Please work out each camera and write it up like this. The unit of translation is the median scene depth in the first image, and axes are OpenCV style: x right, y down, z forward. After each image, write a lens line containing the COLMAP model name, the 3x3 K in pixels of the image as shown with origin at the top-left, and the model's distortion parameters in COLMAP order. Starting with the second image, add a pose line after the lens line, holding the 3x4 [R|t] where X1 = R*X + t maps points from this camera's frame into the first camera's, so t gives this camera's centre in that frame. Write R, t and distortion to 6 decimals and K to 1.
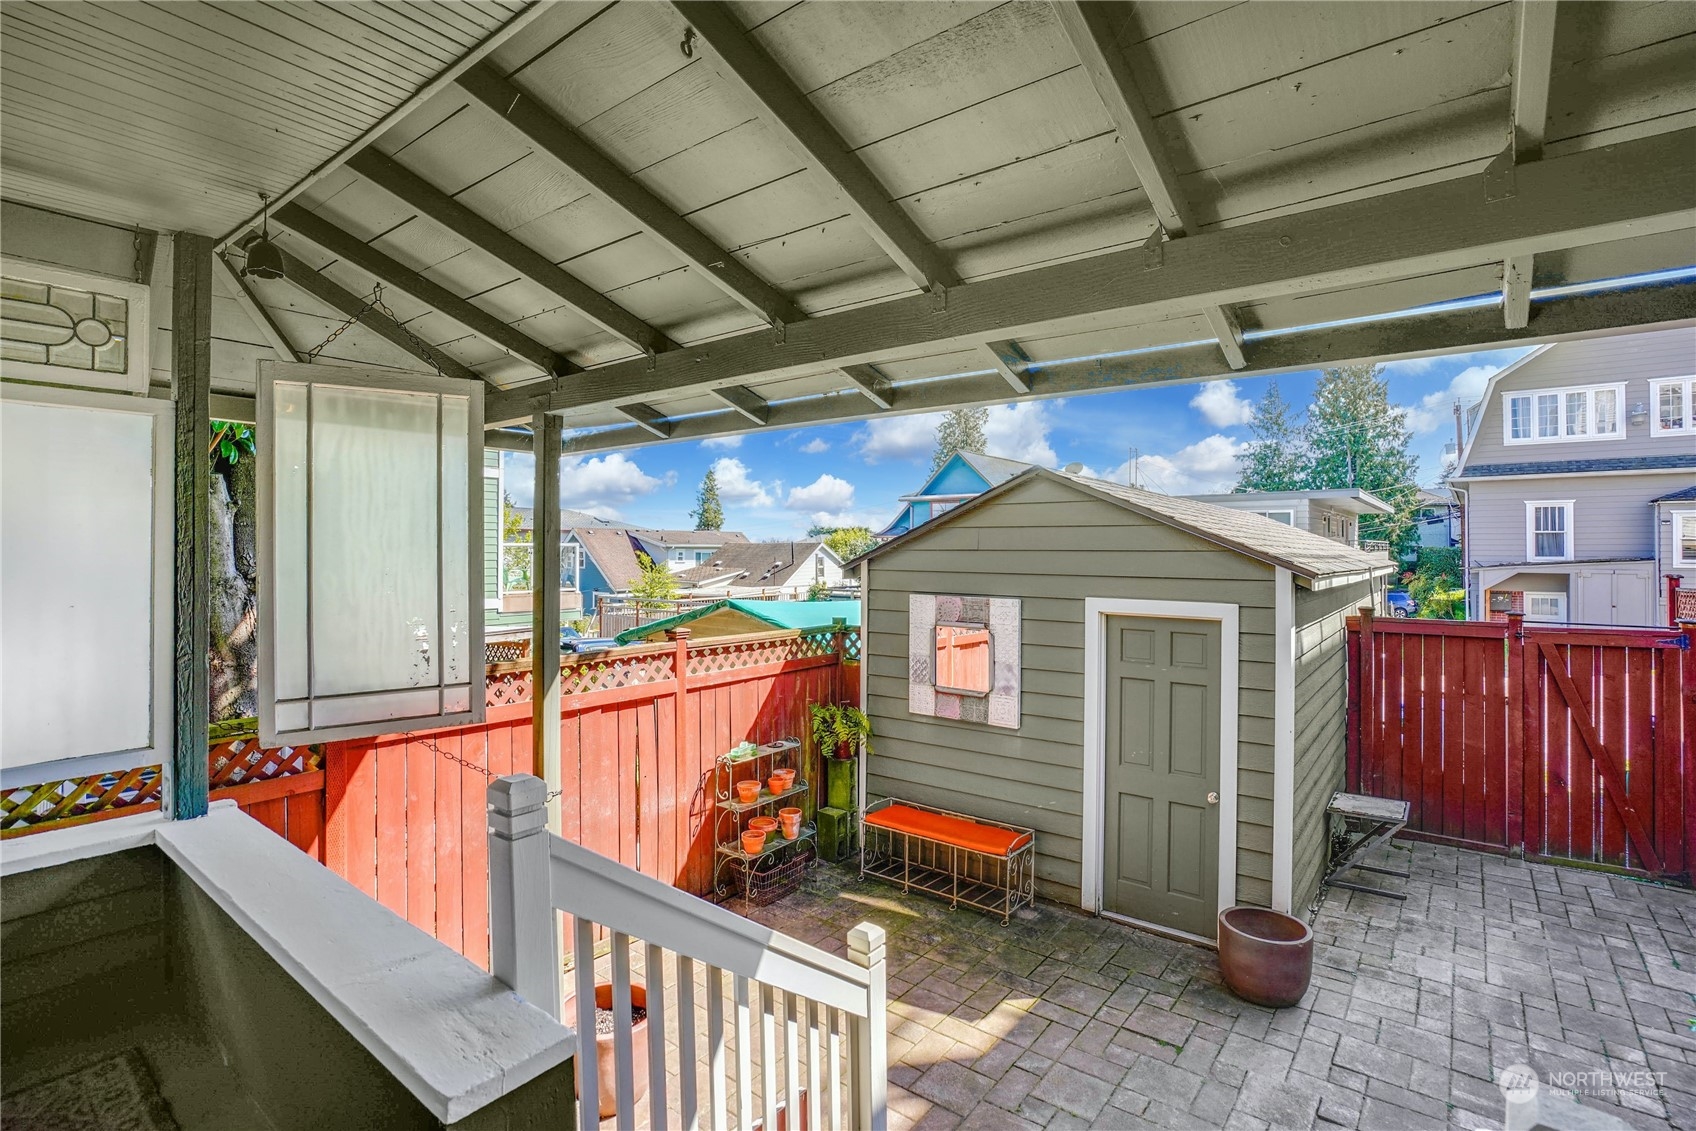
lens RADIAL K [[794.1, 0, 839.6], [0, 794.1, 553.3], [0, 0, 1]] dist [-0.029927, 0.007475]
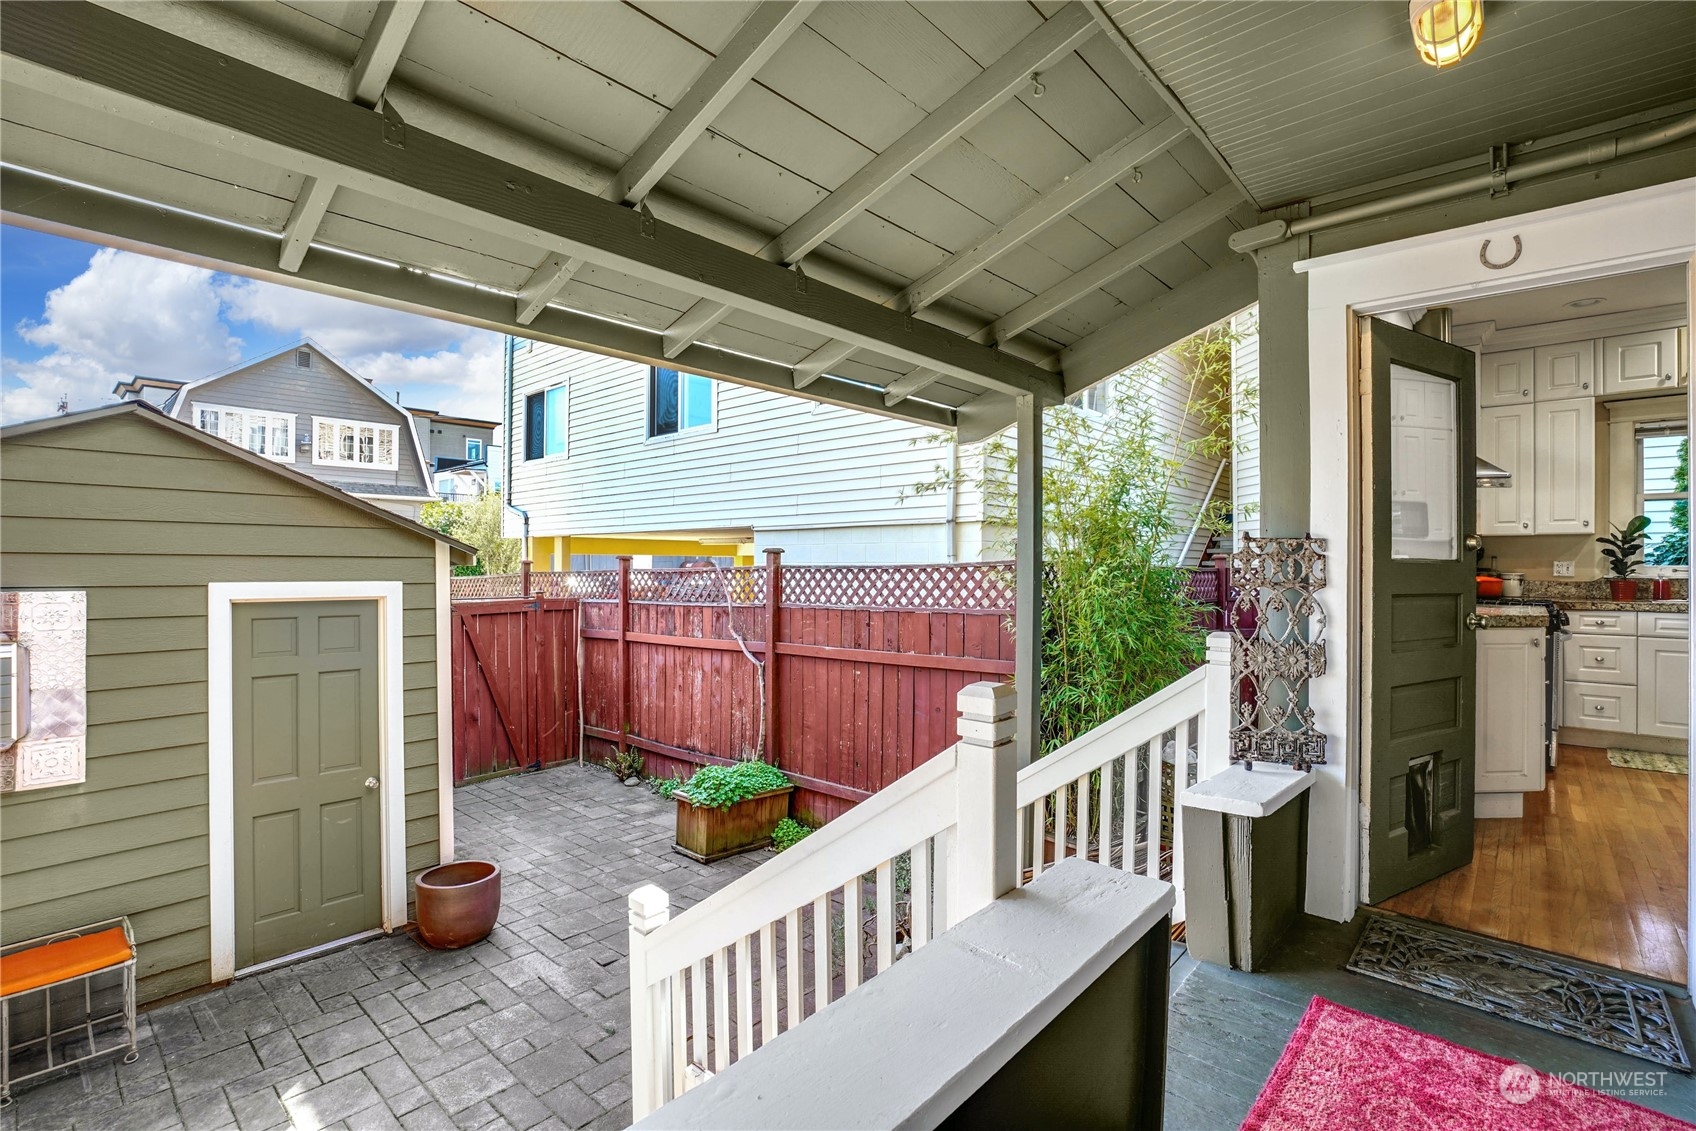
lens RADIAL K [[794.1, 0, 836.1], [0, 794.1, 570.3], [0, 0, 1]] dist [-0.029927, 0.007475]
pose [[0.077789, -0.005735, 0.996953, -0.412701], [0.004133, 0.999977, 0.005430, 0.042612], [-0.996961, 0.003698, 0.077811, 0.329041]]
